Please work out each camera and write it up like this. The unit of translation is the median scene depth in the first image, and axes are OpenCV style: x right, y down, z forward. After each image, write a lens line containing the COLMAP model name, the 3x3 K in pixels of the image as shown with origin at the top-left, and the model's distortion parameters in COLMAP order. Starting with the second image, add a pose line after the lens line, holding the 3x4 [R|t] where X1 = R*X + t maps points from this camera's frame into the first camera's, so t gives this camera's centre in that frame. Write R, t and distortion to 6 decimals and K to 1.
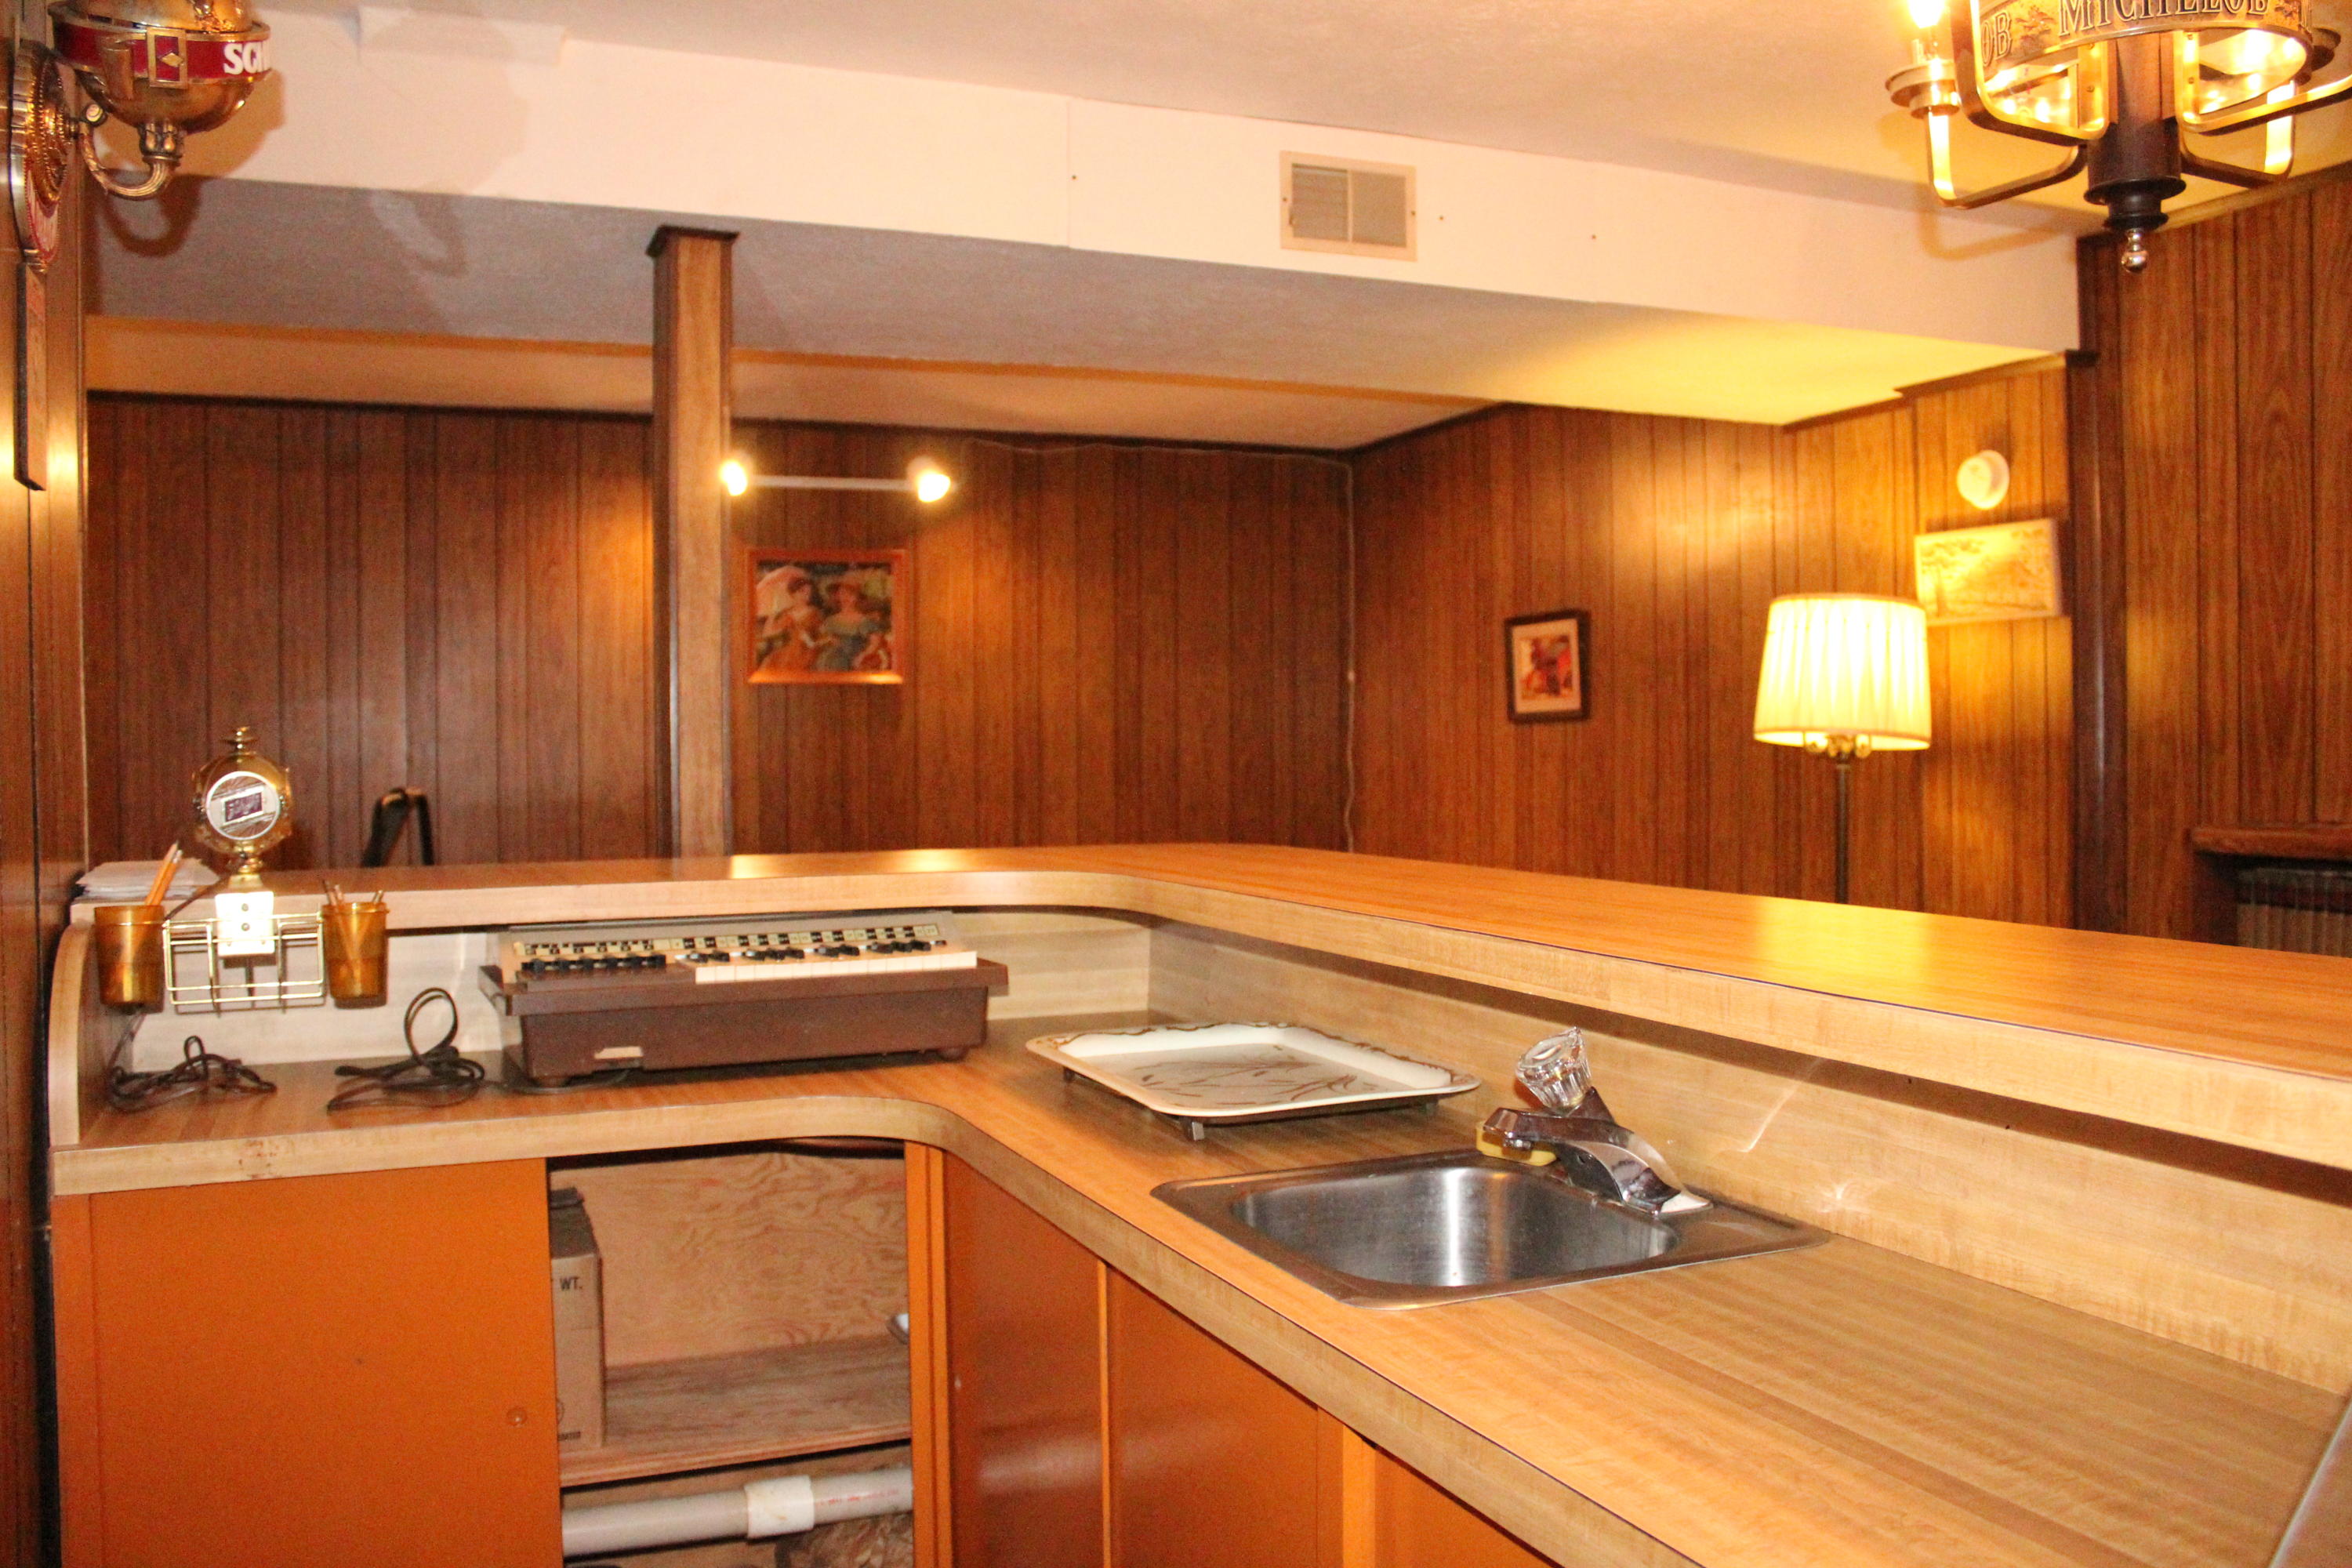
lens RADIAL K [[1913.5, 0, 1175.2], [0, 1913.5, 751.0], [0, 0, 1]] dist [-0.187293, 0.175524]
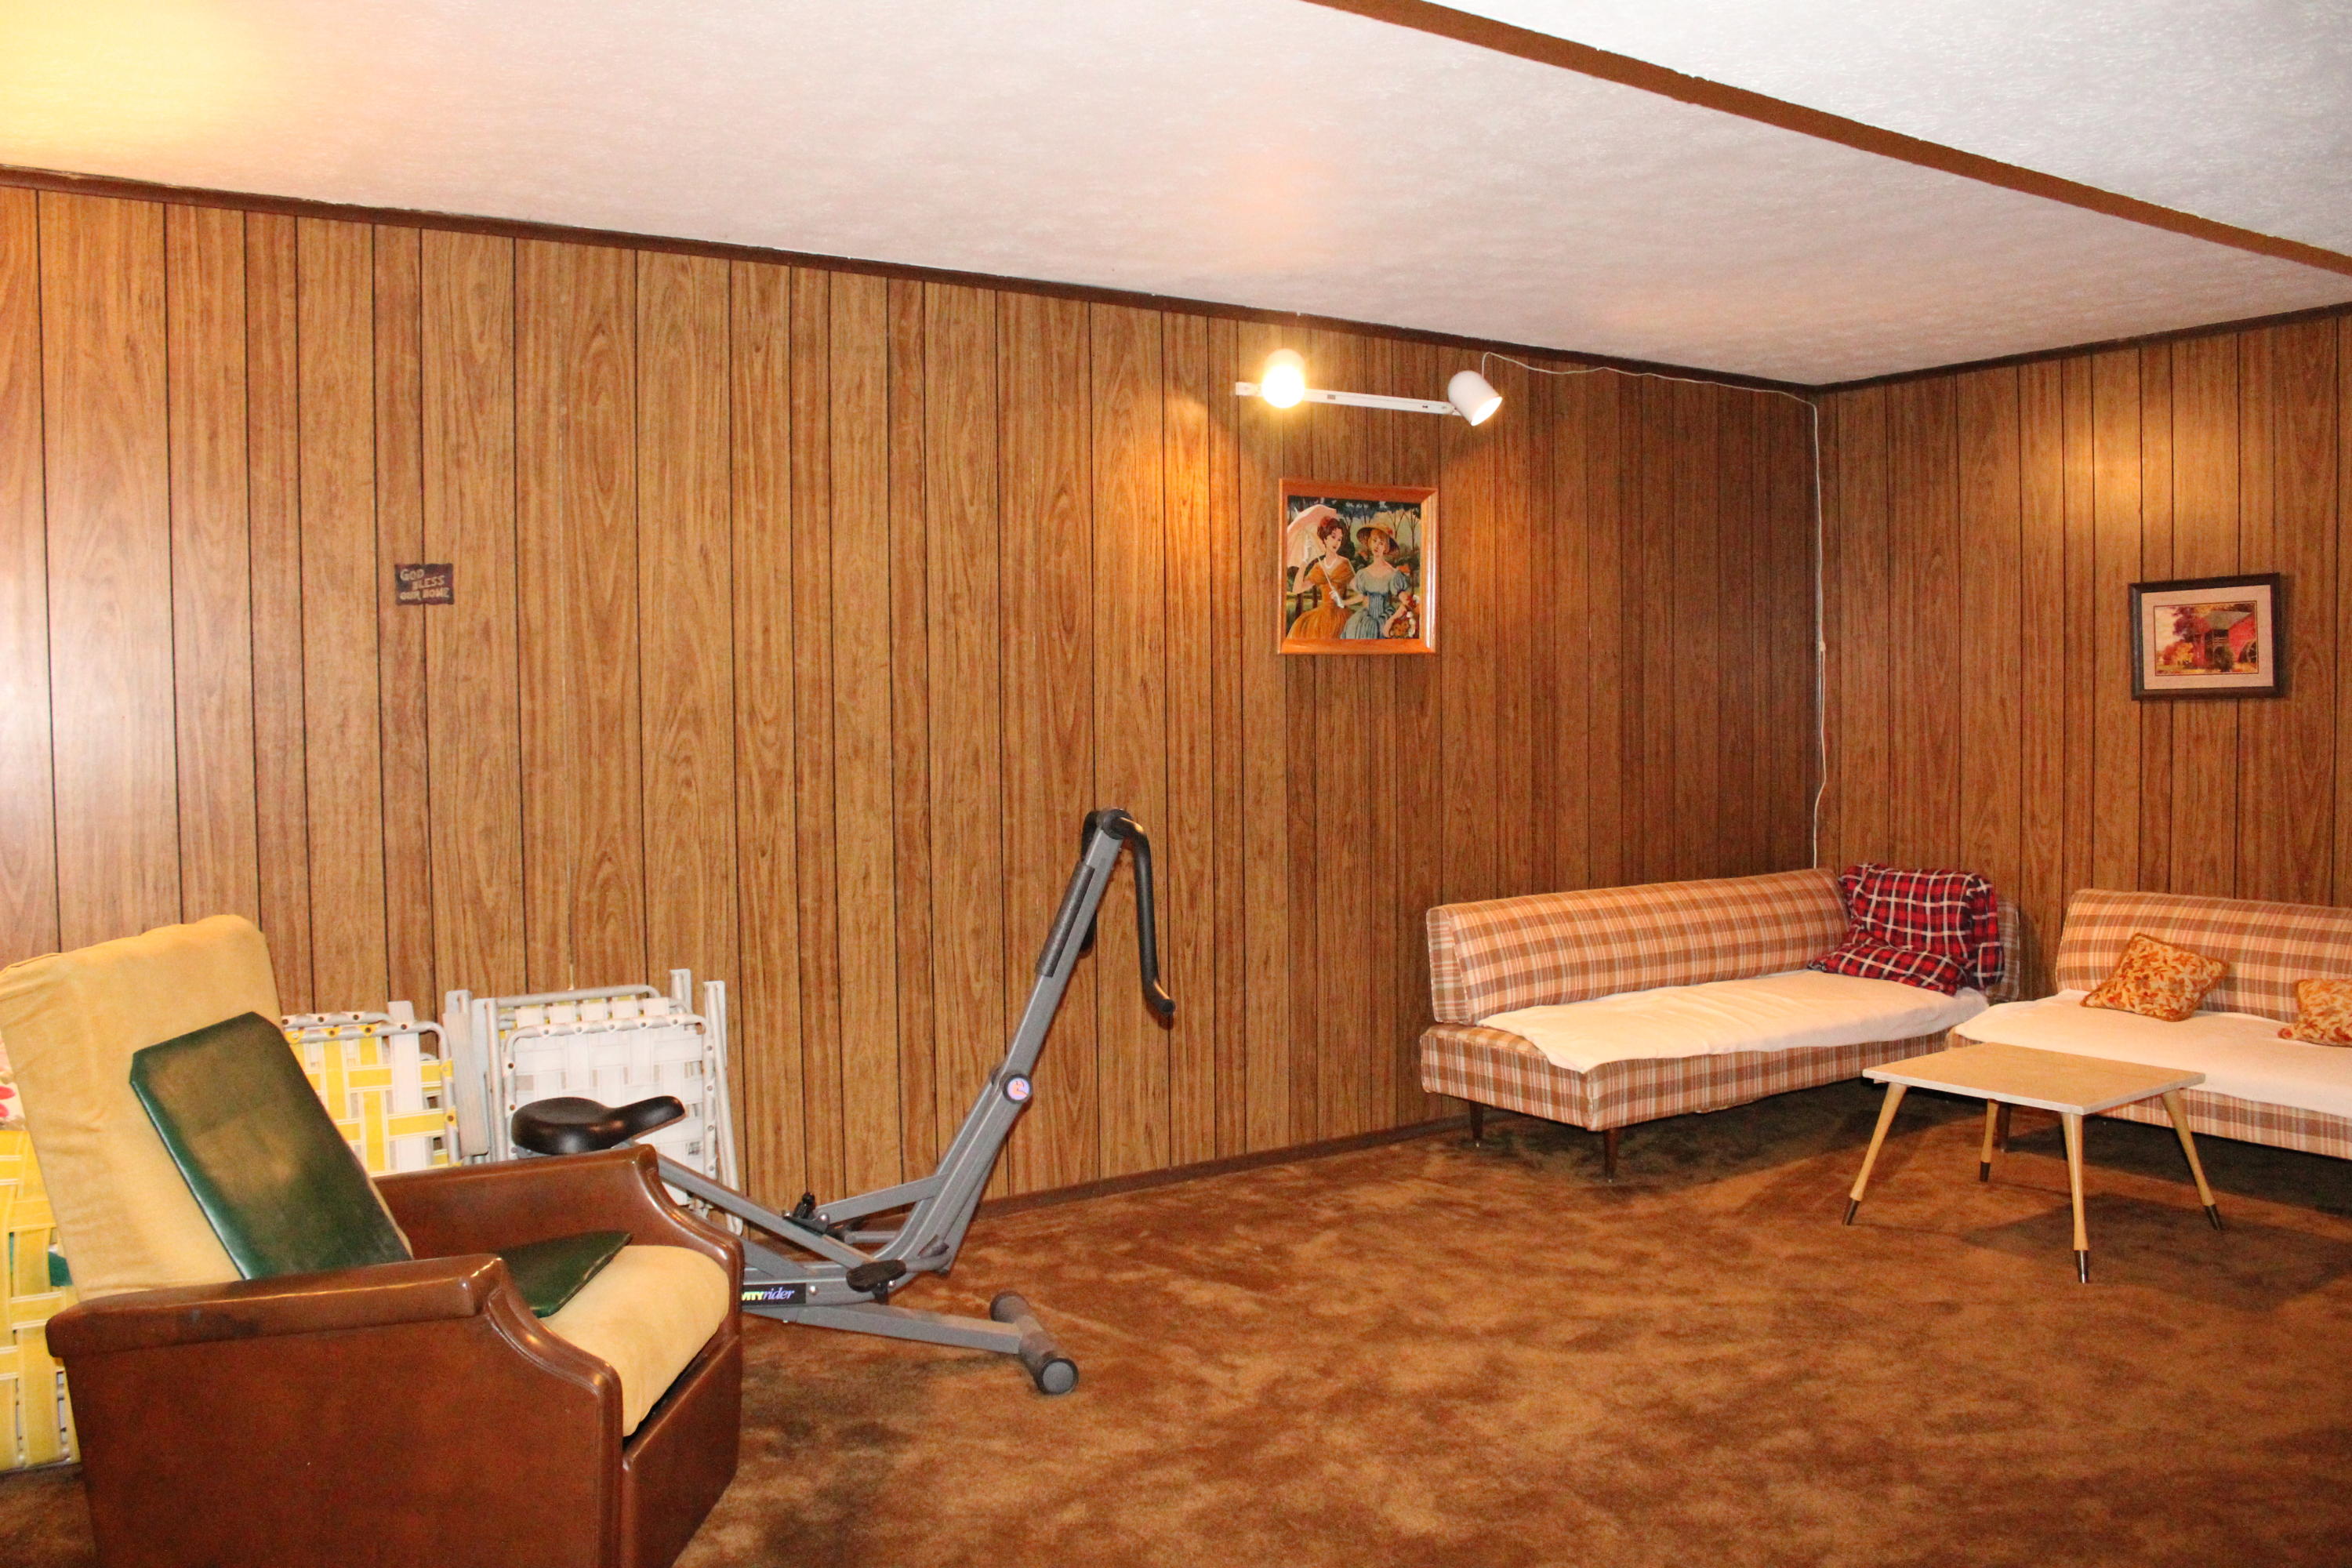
lens RADIAL K [[1913.5, 0, 1175.2], [0, 1913.5, 751.0], [0, 0, 1]] dist [-0.187293, 0.175524]
pose [[0.977179, -0.012639, 0.212043, -0.428832], [0.008448, 0.999751, 0.020659, -0.012426], [-0.212251, -0.018396, 0.977042, 0.244247]]
